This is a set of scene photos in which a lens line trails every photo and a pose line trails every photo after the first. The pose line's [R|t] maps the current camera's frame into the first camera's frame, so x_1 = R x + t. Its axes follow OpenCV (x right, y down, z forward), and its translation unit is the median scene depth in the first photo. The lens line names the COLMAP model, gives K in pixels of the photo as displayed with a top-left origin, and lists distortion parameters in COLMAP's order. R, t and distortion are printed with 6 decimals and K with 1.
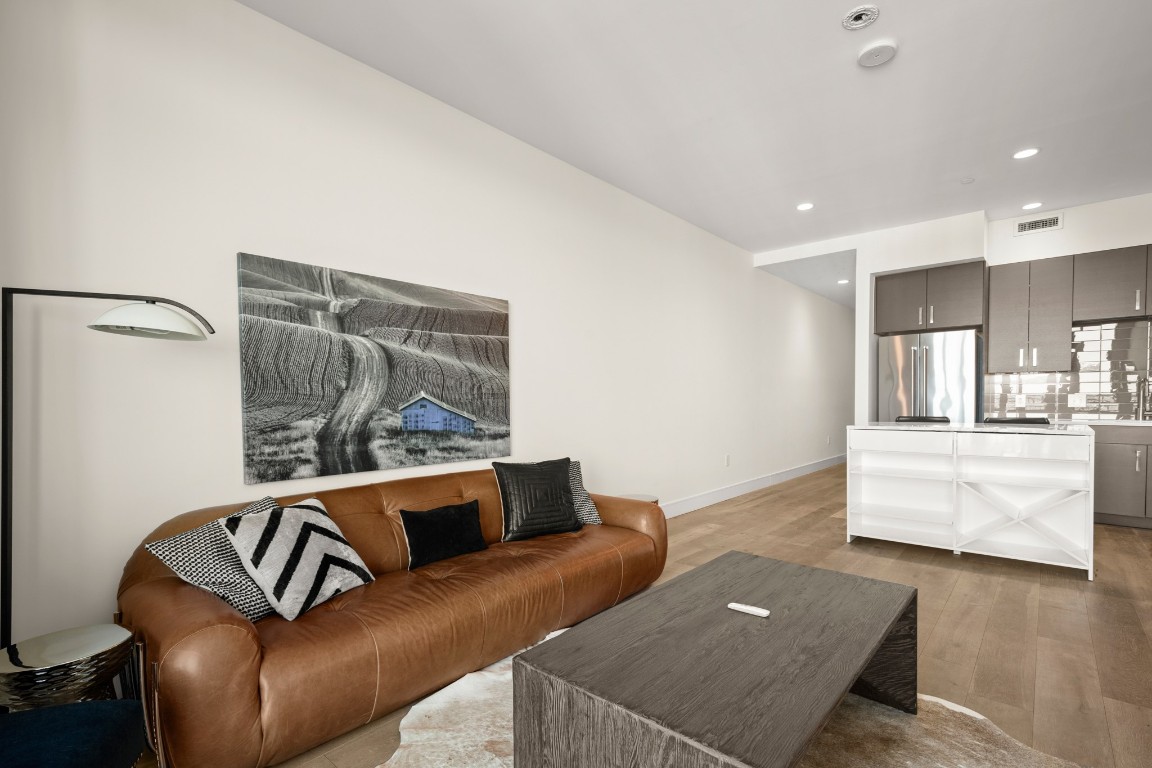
lens RADIAL K [[537.8, 0, 575.6], [0, 537.8, 412.2], [0, 0, 1]] dist [0.000157, -0.000154]
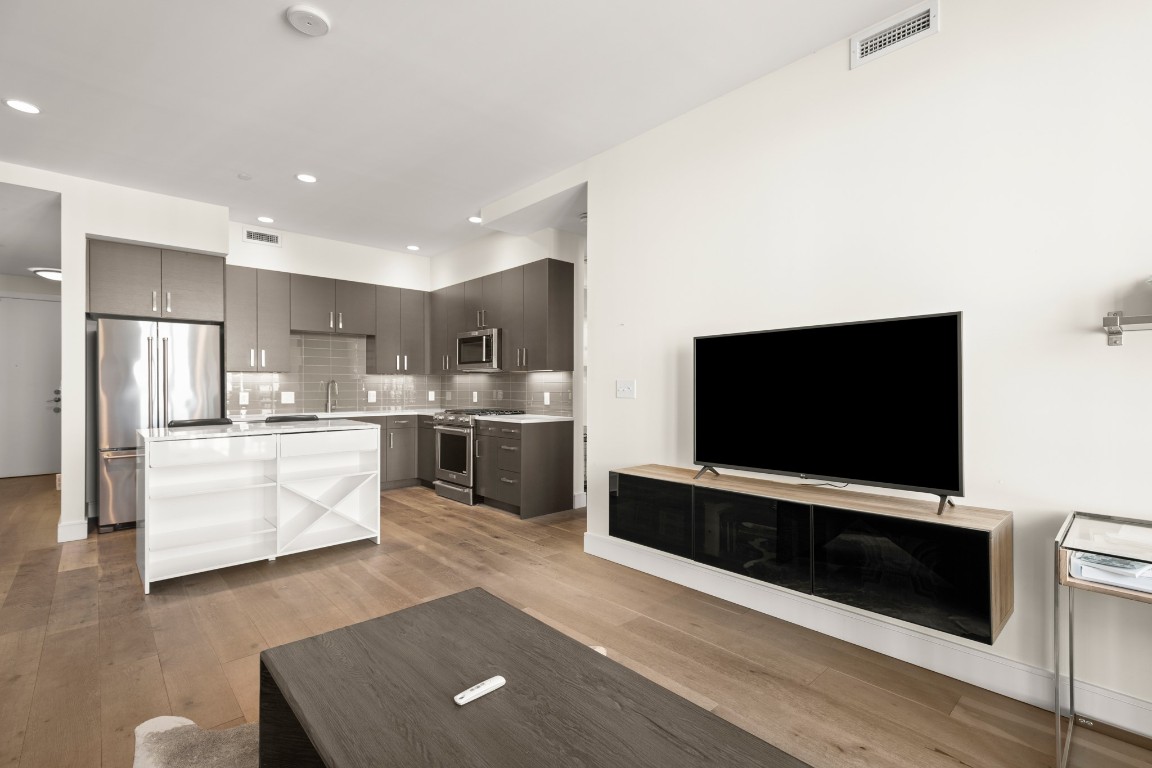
lens RADIAL K [[519.1, 0, 596.5], [0, 519.1, 384.0], [0, 0, 1]] dist [0.001751, 0.001038]
pose [[0.074642, 0.011275, 0.997147, -0.171371], [0.024517, 0.999613, -0.013138, -0.025342], [-0.996909, 0.025428, 0.074337, 0.312986]]
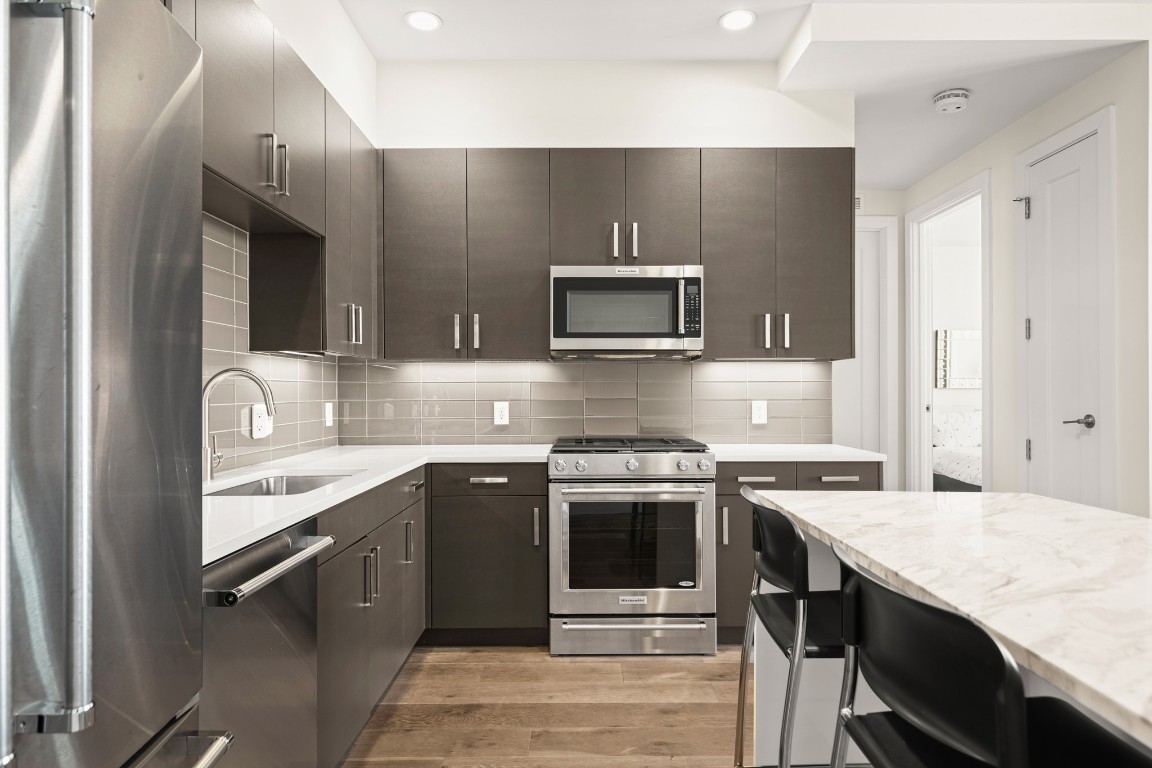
lens RADIAL K [[655.2, 0, 576.0], [0, 655.2, 384.0], [0, 0, 1]] dist [-0.003418, -0.000463]
pose [[-0.668090, 0.011589, 0.743990, 0.642633], [0.026908, 0.999601, 0.008592, -0.059750], [-0.743594, 0.025759, -0.668135, 1.297564]]
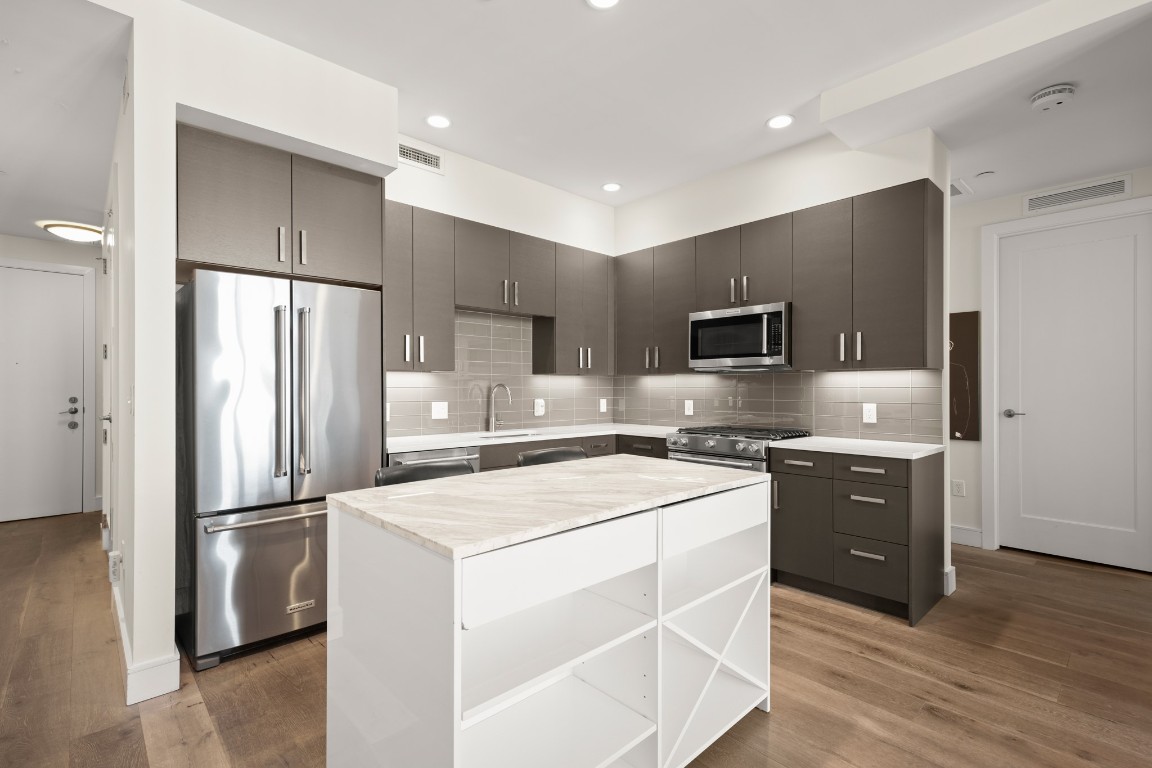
lens RADIAL K [[526.5, 0, 586.0], [0, 526.5, 385.6], [0, 0, 1]] dist [0.015442, -0.000437]
pose [[0.079979, 0.013907, 0.996700, 0.254533], [0.024518, 0.999573, -0.015915, -0.049784], [-0.996495, 0.025710, 0.079604, 0.916881]]
